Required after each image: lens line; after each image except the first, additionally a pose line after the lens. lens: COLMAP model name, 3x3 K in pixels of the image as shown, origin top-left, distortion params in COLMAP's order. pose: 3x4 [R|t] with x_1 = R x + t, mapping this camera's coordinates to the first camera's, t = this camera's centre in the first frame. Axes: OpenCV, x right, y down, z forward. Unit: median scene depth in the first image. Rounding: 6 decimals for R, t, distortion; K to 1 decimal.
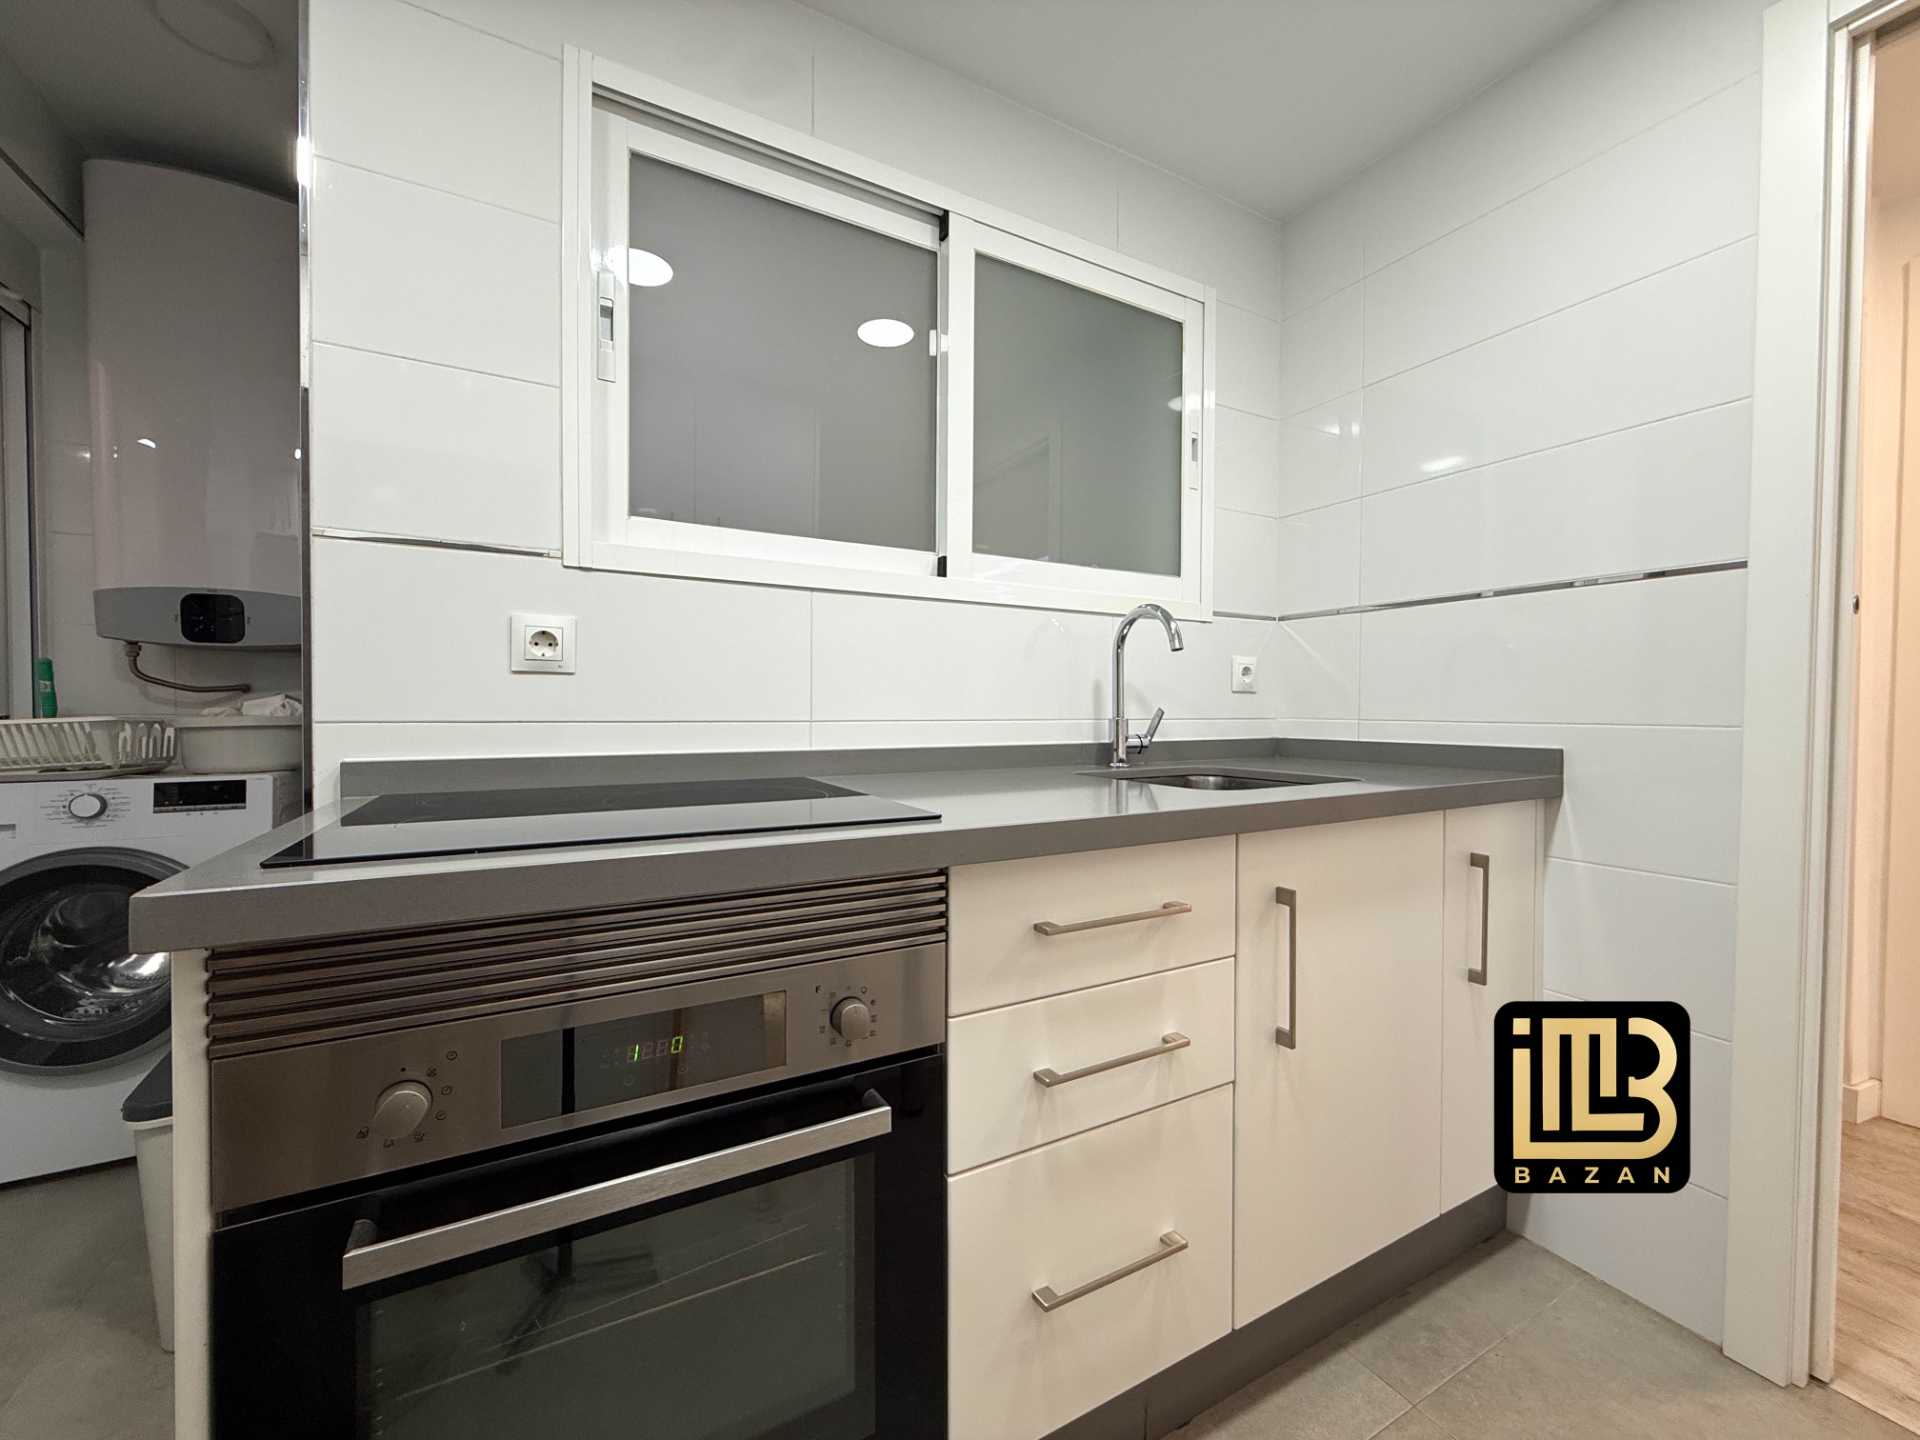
lens RADIAL K [[761.8, 0, 957.3], [0, 761.8, 724.6], [0, 0, 1]] dist [-0.000090, -0.000191]
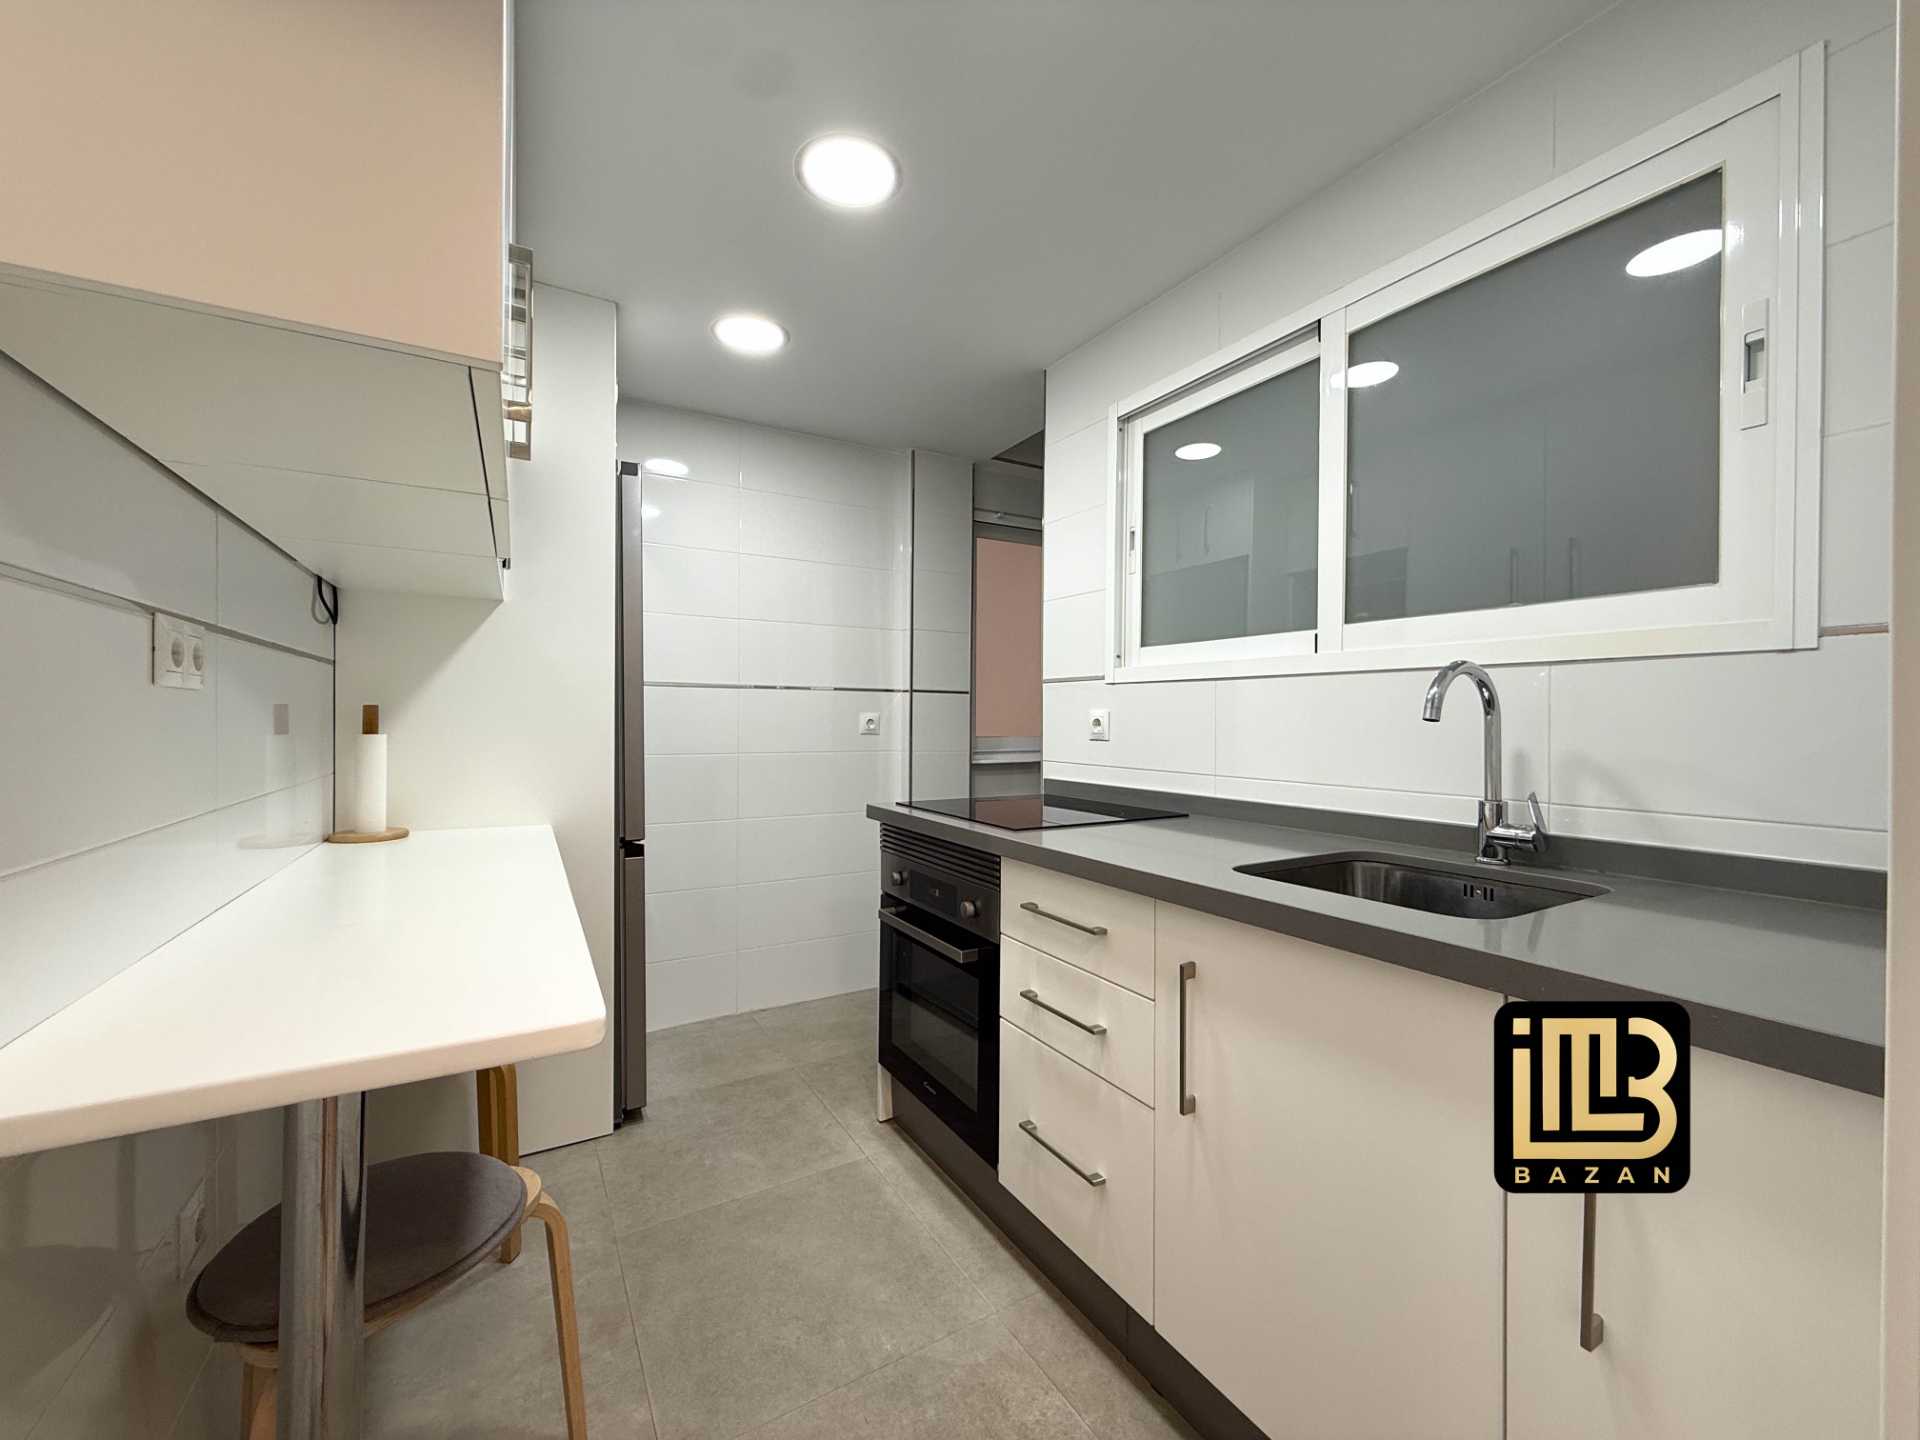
lens RADIAL K [[772.7, 0, 954.9], [0, 772.7, 720.3], [0, 0, 1]] dist [-0.000279, -0.000069]
pose [[0.019696, 0.001366, -0.999805, 1.380843], [-0.022382, 0.999749, 0.000925, -0.110402], [0.999555, 0.022360, 0.019722, 0.590354]]
